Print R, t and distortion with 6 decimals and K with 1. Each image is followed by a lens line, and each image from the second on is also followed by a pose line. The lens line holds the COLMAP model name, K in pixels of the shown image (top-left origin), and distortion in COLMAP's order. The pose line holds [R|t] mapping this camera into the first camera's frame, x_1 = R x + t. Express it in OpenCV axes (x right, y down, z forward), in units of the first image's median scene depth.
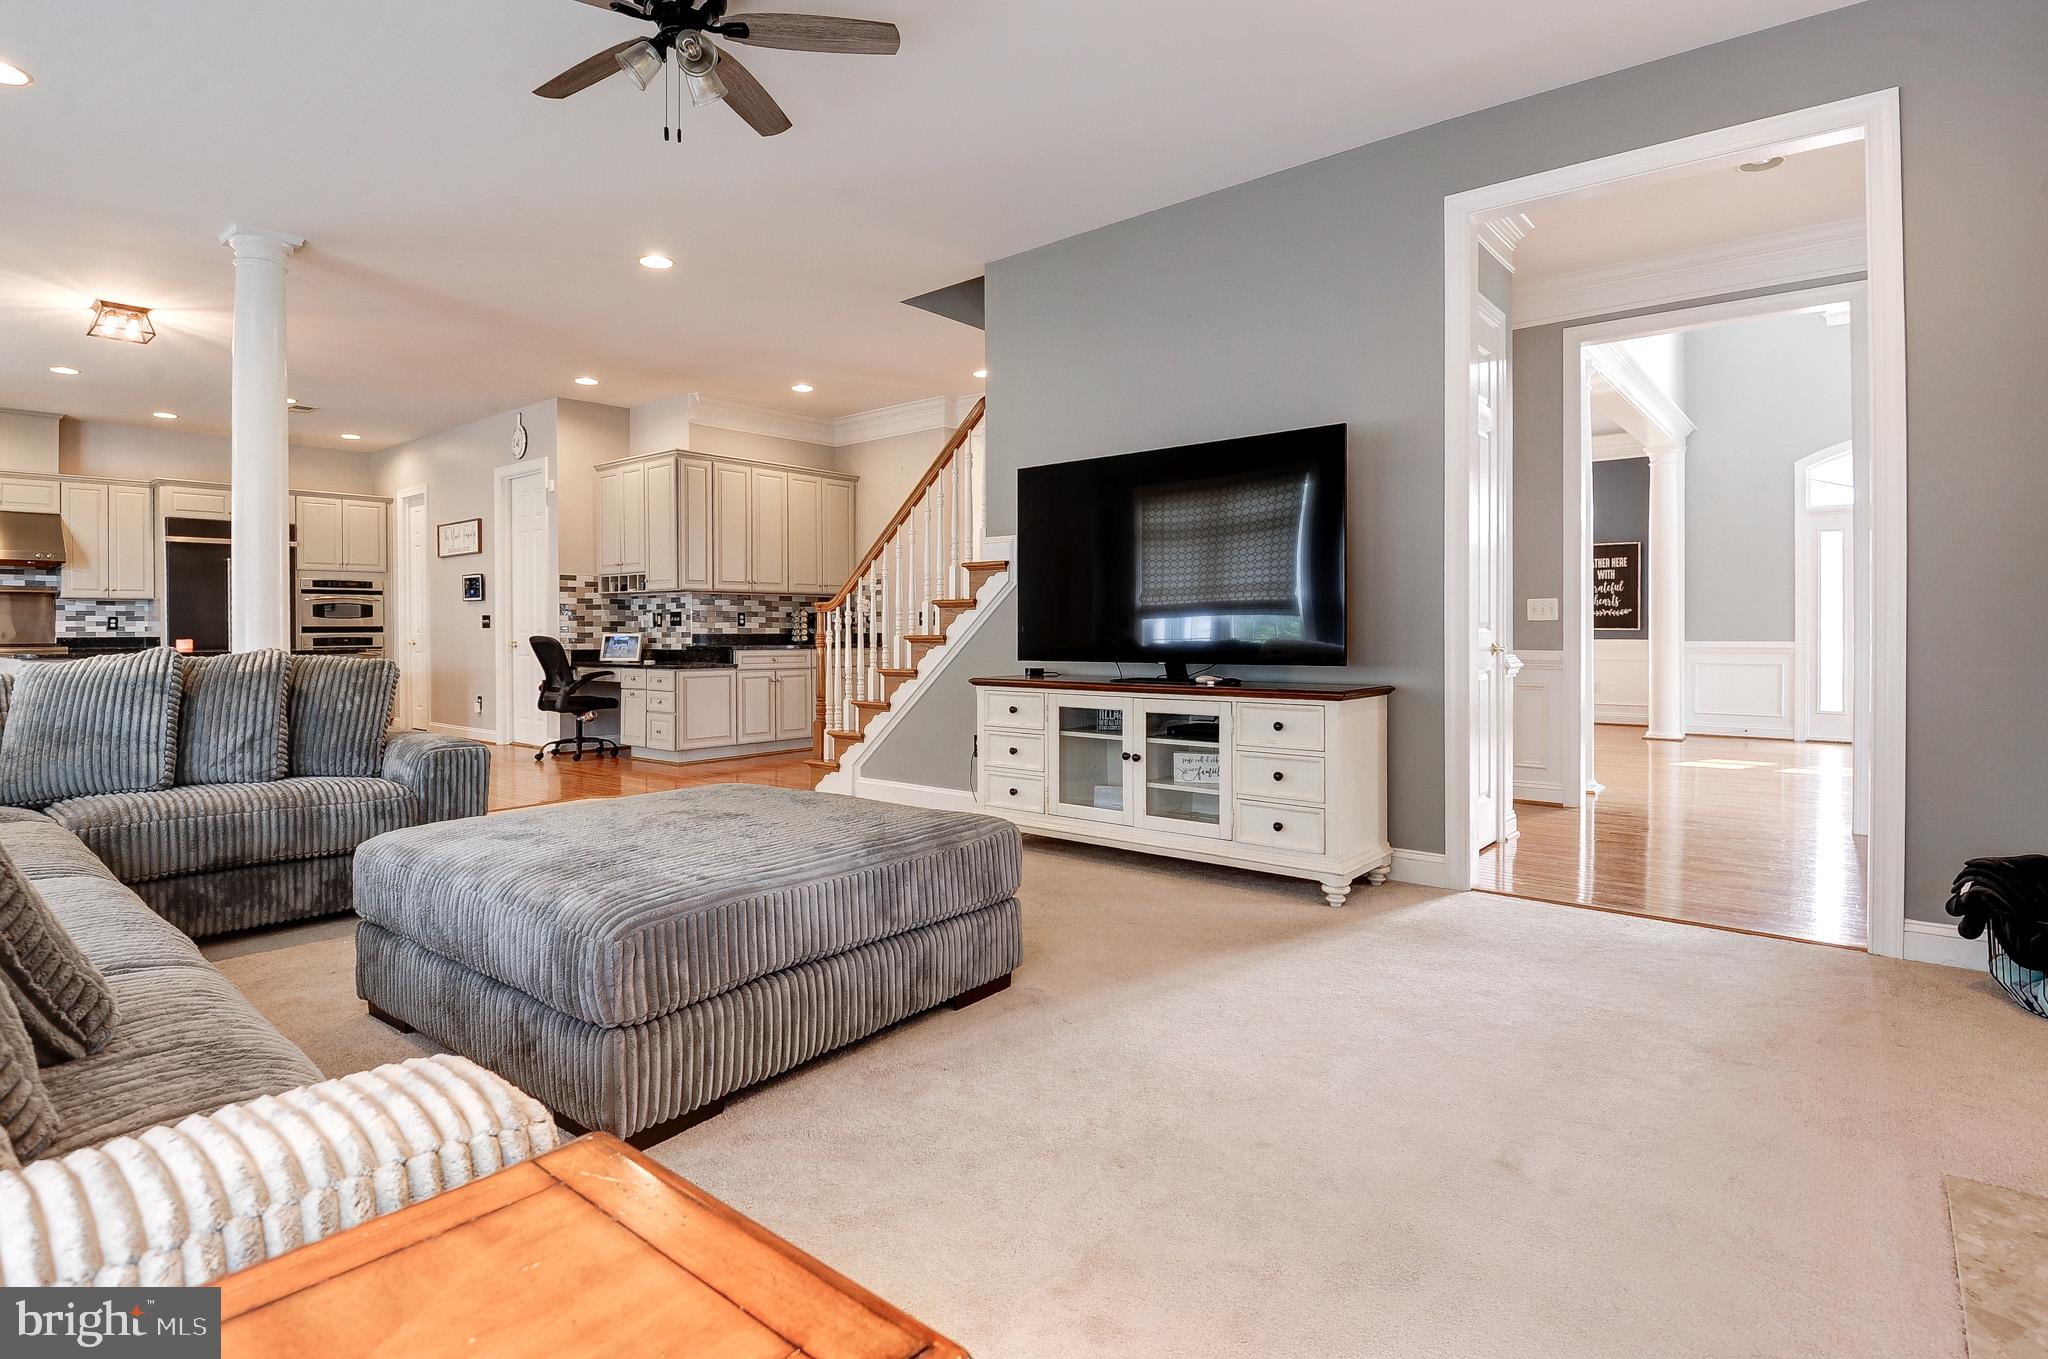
lens RADIAL K [[998.8, 0, 995.8], [0, 998.8, 641.9], [0, 0, 1]] dist [-0.000065, -0.015516]
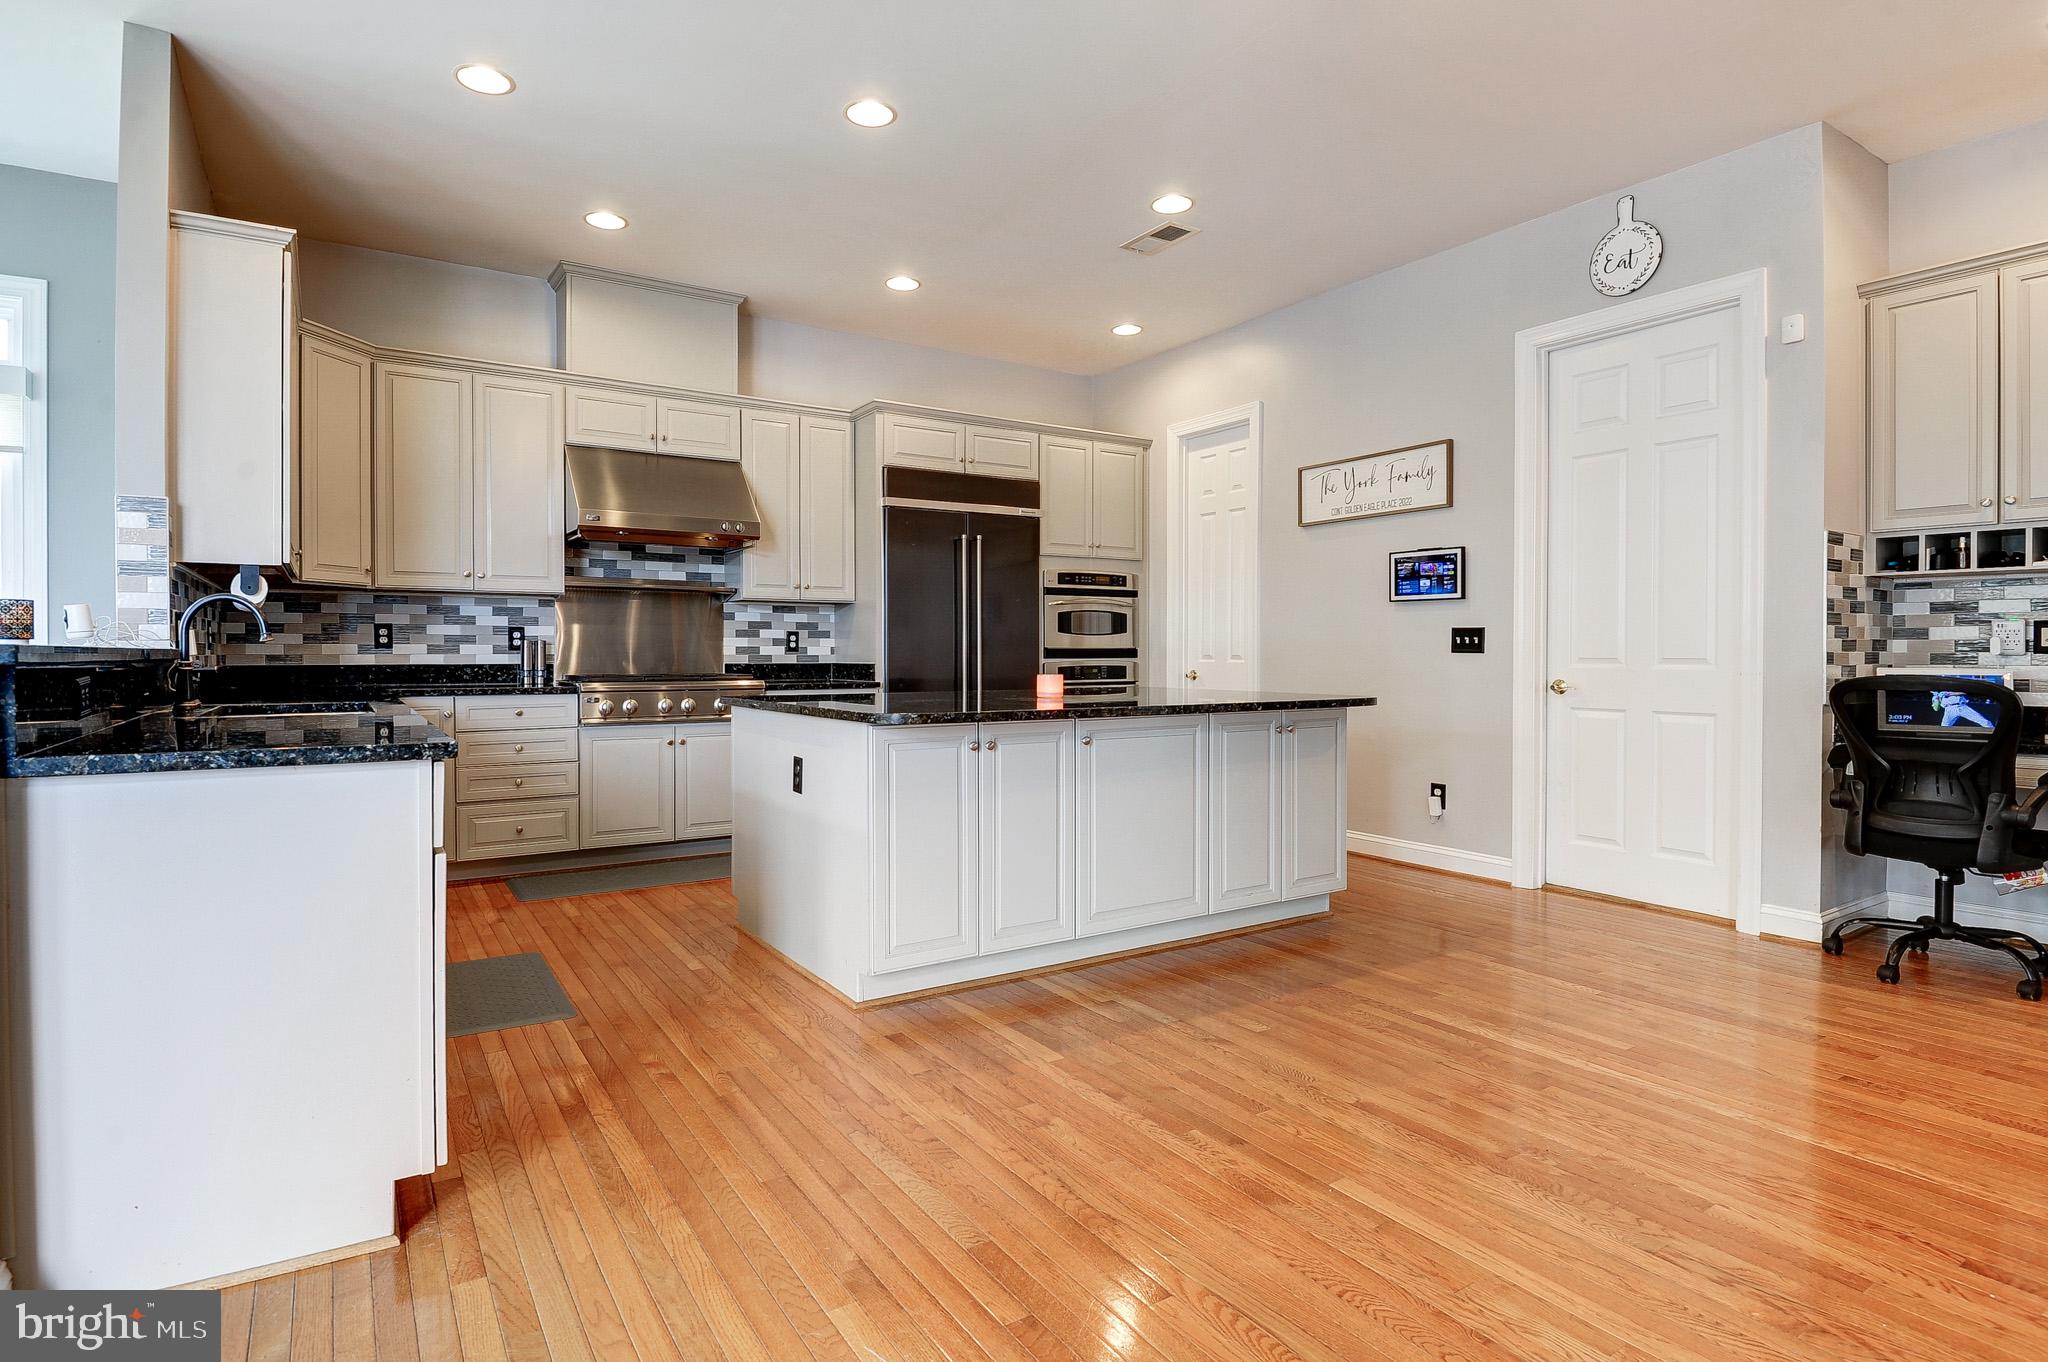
lens RADIAL K [[1047.4, 0, 1032.7], [0, 1047.4, 664.6], [0, 0, 1]] dist [0.001738, -0.031266]
pose [[0.953382, 0.009084, -0.301630, -0.606791], [-0.009378, 0.999956, 0.000474, -0.006515], [0.301621, 0.002376, 0.953425, 0.457125]]
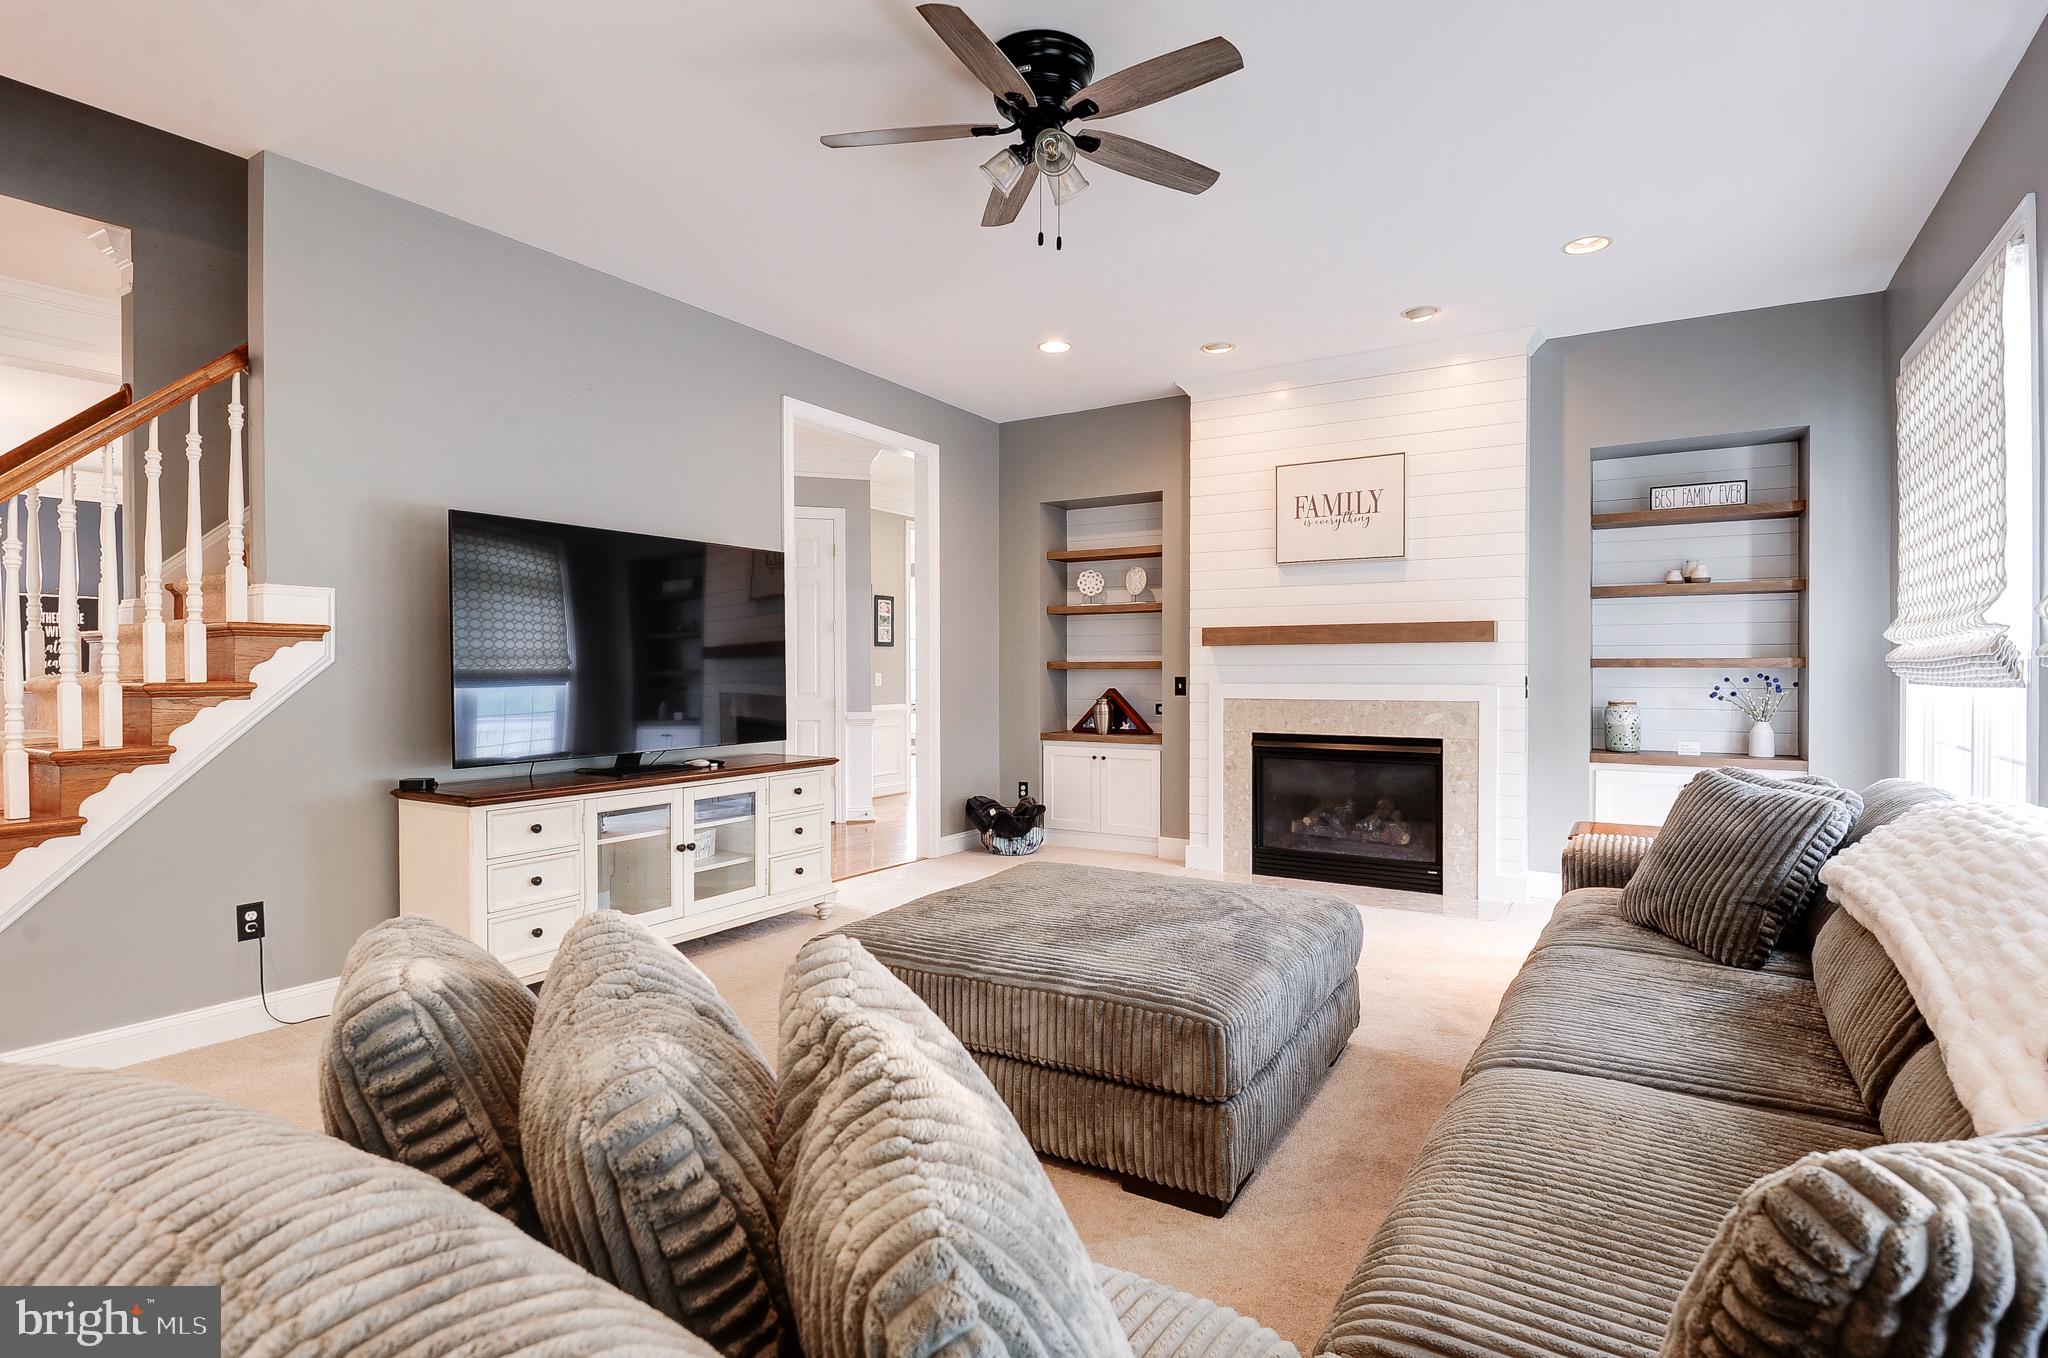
lens RADIAL K [[1026.4, 0, 1024.0], [0, 1026.4, 679.0], [0, 0, 1]] dist [-0.001405, -0.000682]
pose [[-0.133623, -0.007536, 0.991004, -0.426101], [0.015907, 0.999826, 0.009748, -0.026321], [-0.990905, 0.017067, -0.133480, 0.369142]]
